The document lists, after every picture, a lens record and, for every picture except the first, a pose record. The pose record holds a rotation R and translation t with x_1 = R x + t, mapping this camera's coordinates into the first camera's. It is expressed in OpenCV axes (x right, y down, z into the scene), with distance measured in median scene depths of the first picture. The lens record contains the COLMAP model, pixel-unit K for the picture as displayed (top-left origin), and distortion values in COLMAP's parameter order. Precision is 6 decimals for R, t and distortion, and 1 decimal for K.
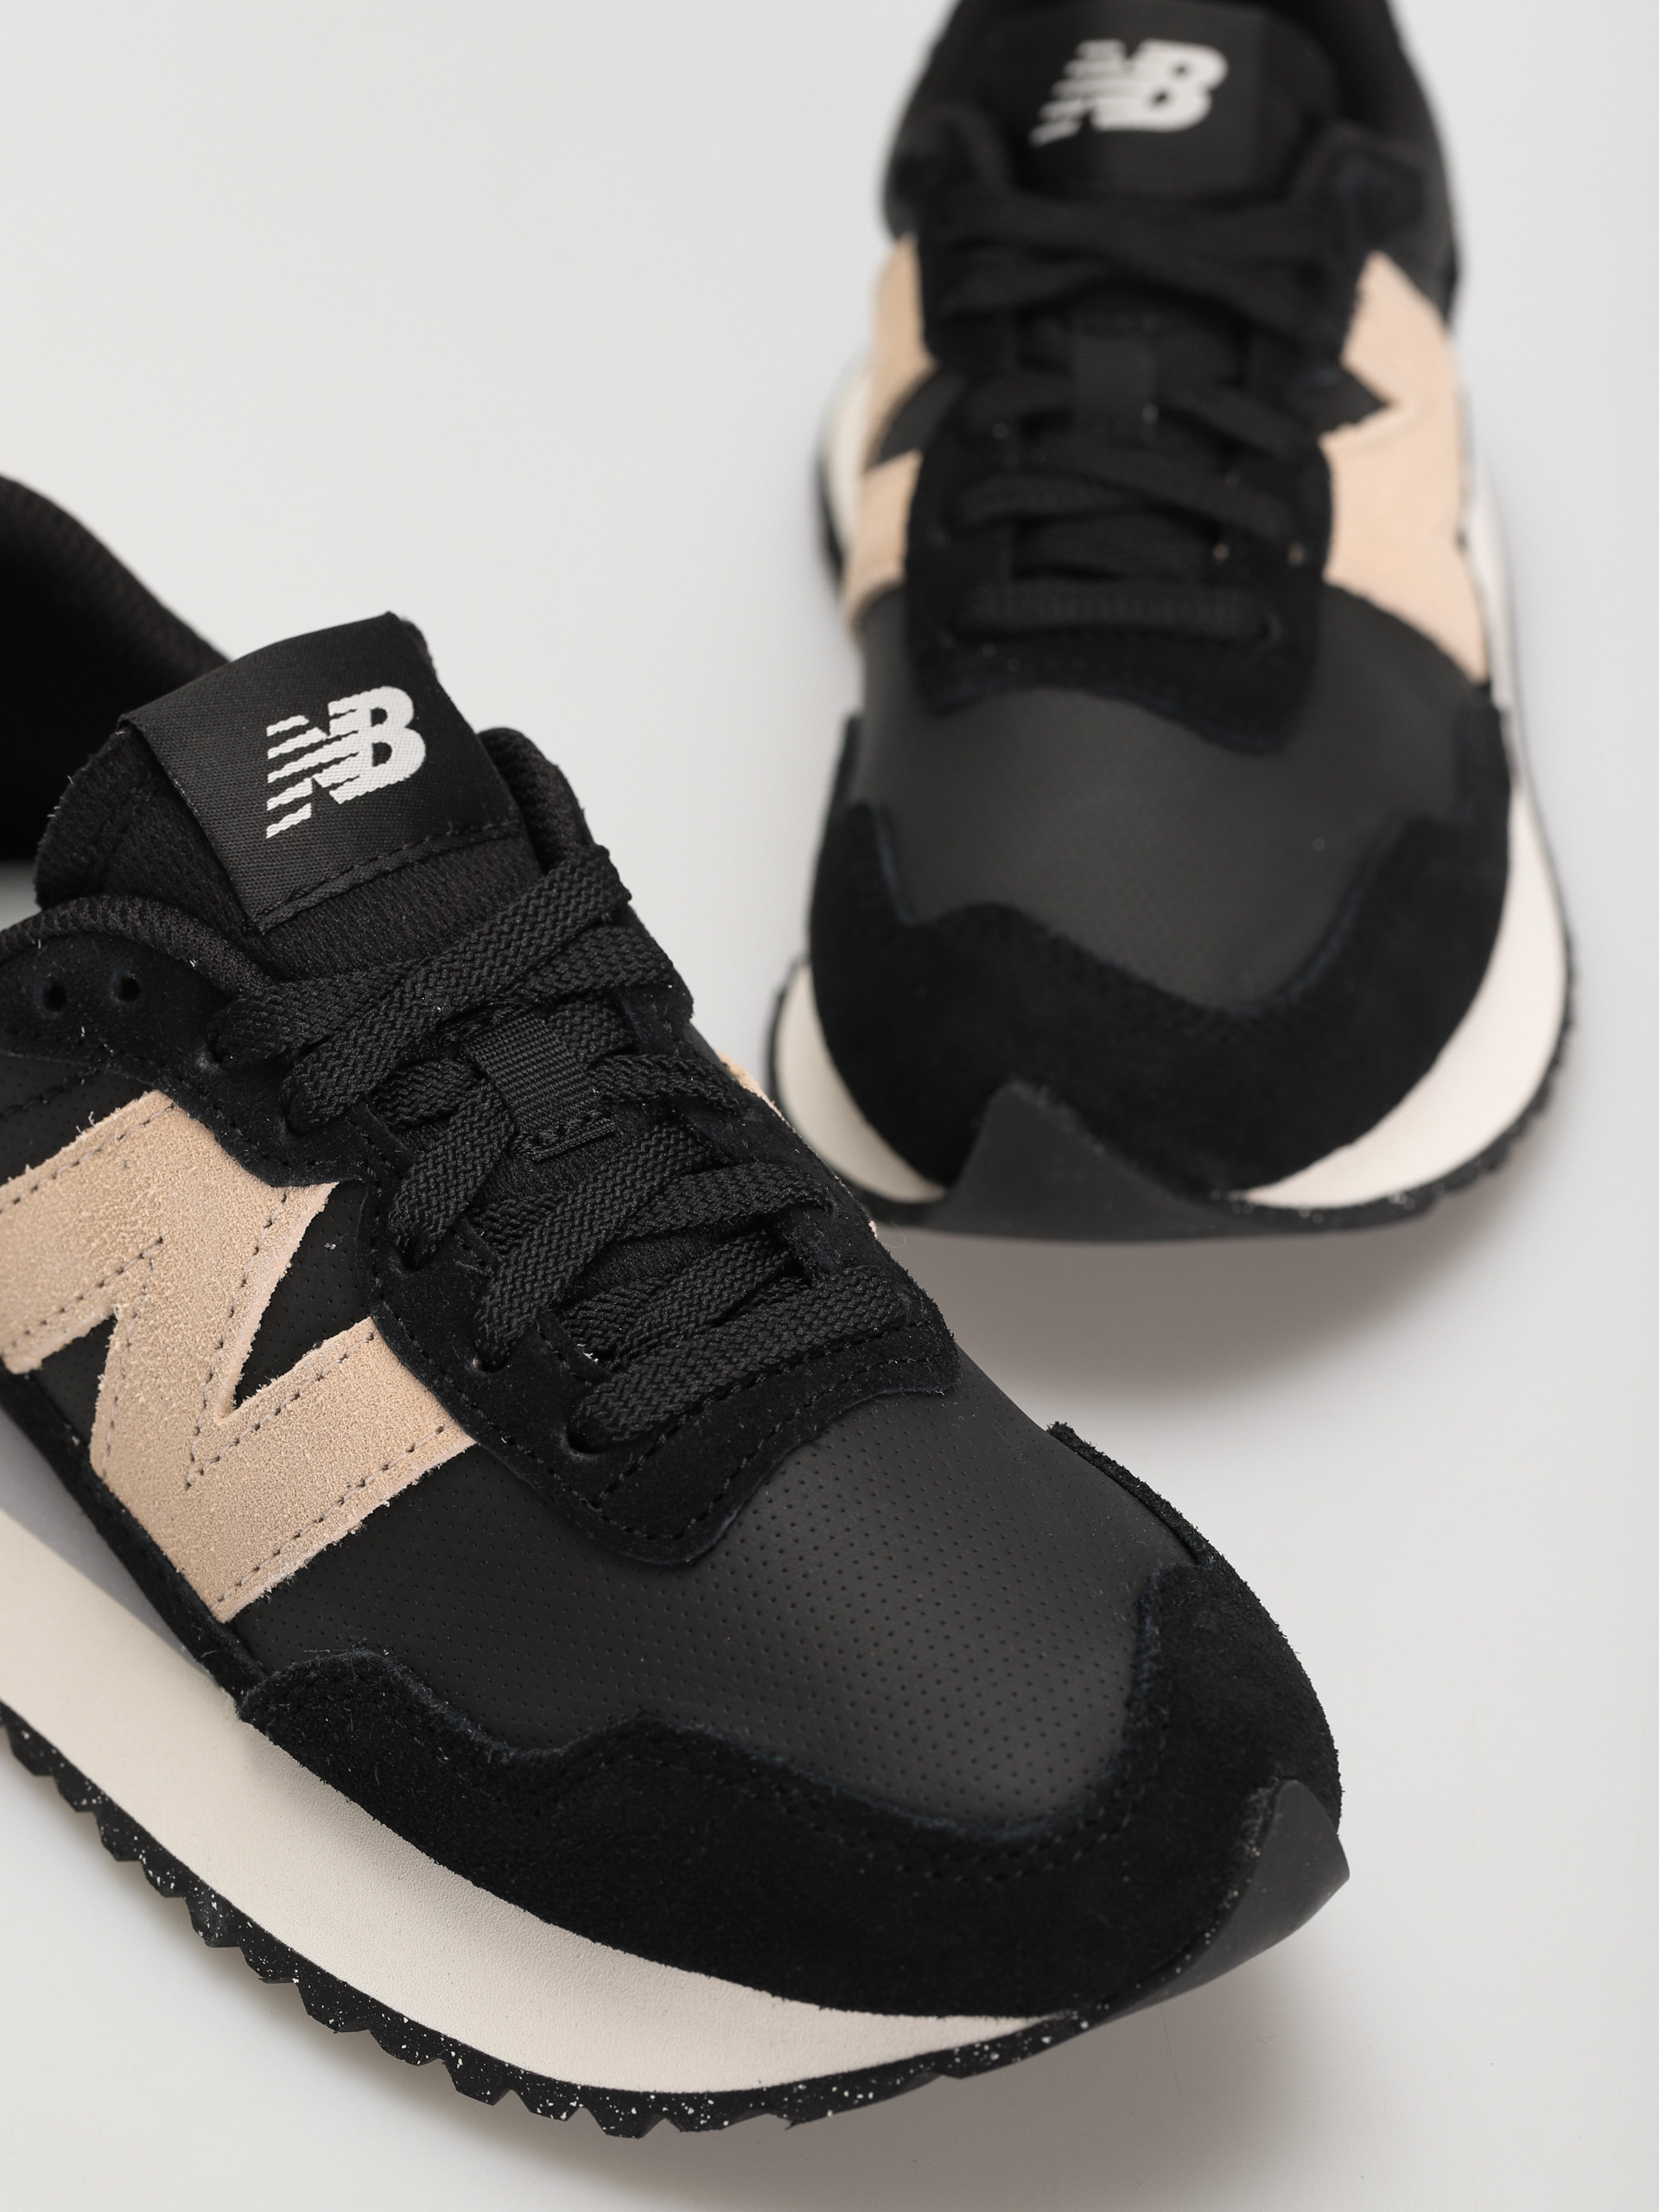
lens RADIAL K [[7407.2, 0, 829.5], [0, 7407.2, 1106.0], [0, 0, 1]] dist [0.079672, 0.818067]
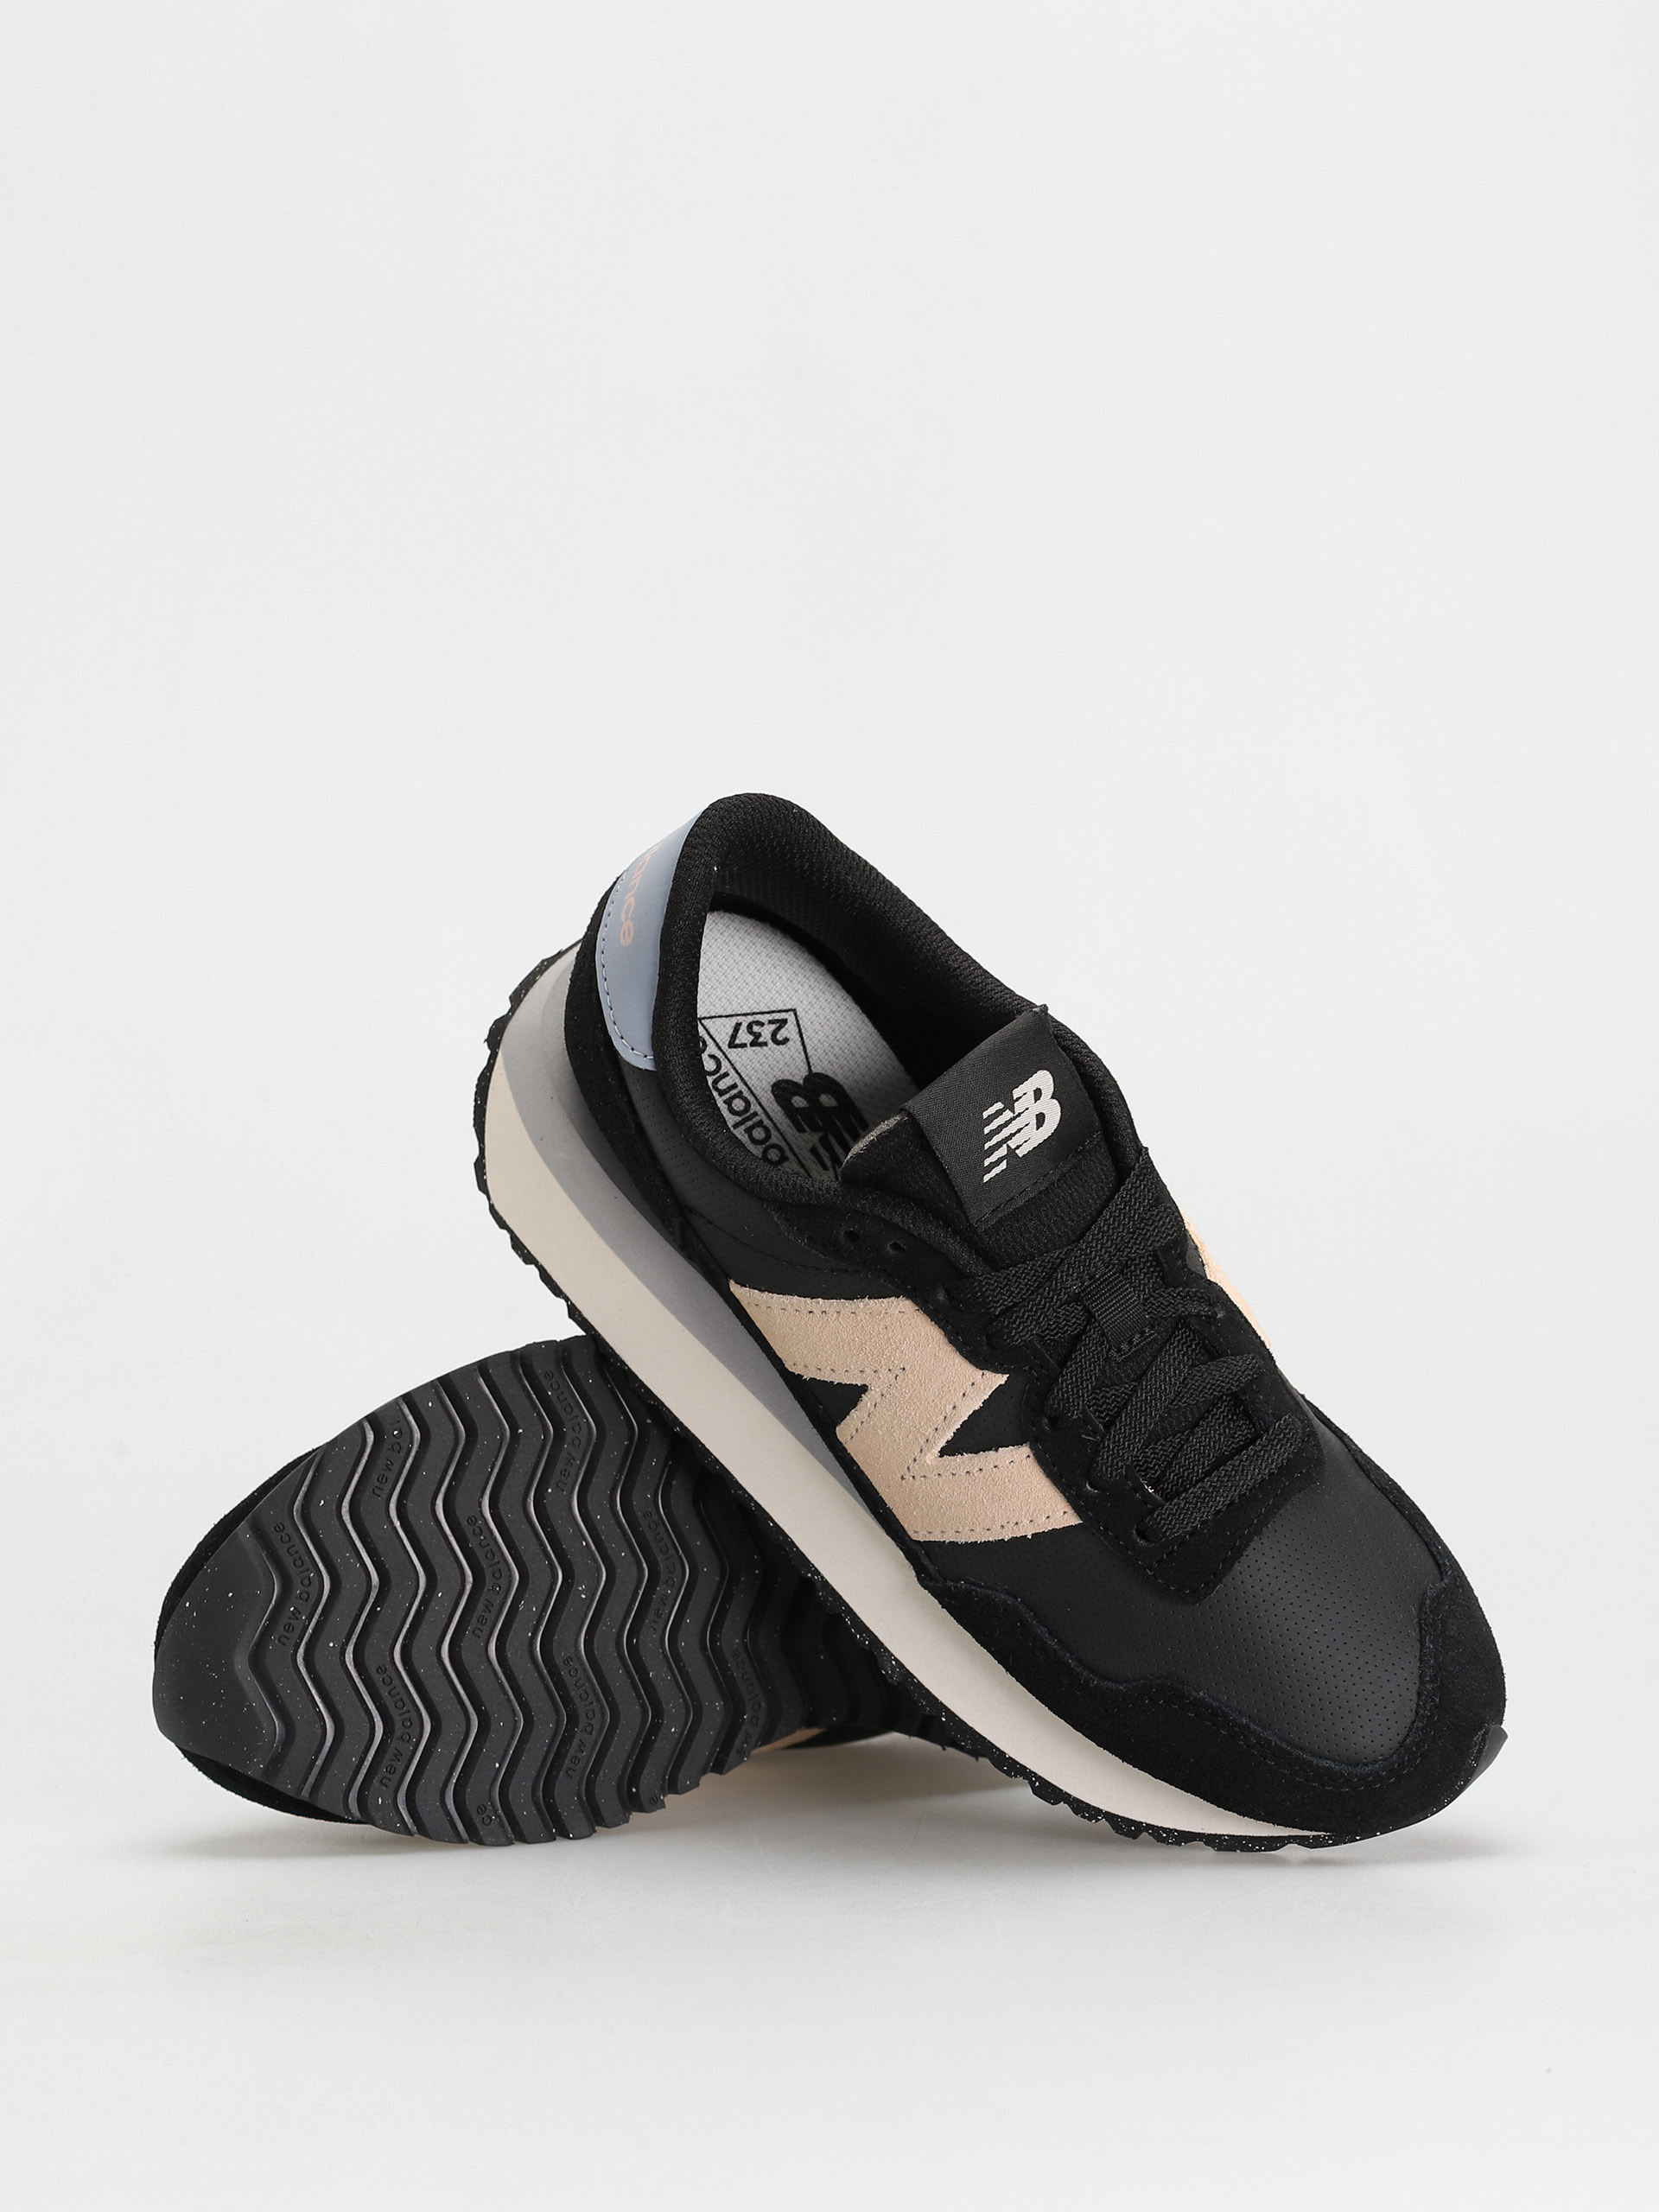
lens RADIAL K [[7407.2, 0, 829.5], [0, 7407.2, 1106.0], [0, 0, 1]] dist [0.079672, 0.818067]
pose [[0.983268, 0.012505, 0.181735, -0.451953], [-0.102234, 0.863596, 0.493711, -0.964530], [-0.150772, -0.504030, 0.850424, -0.549230]]
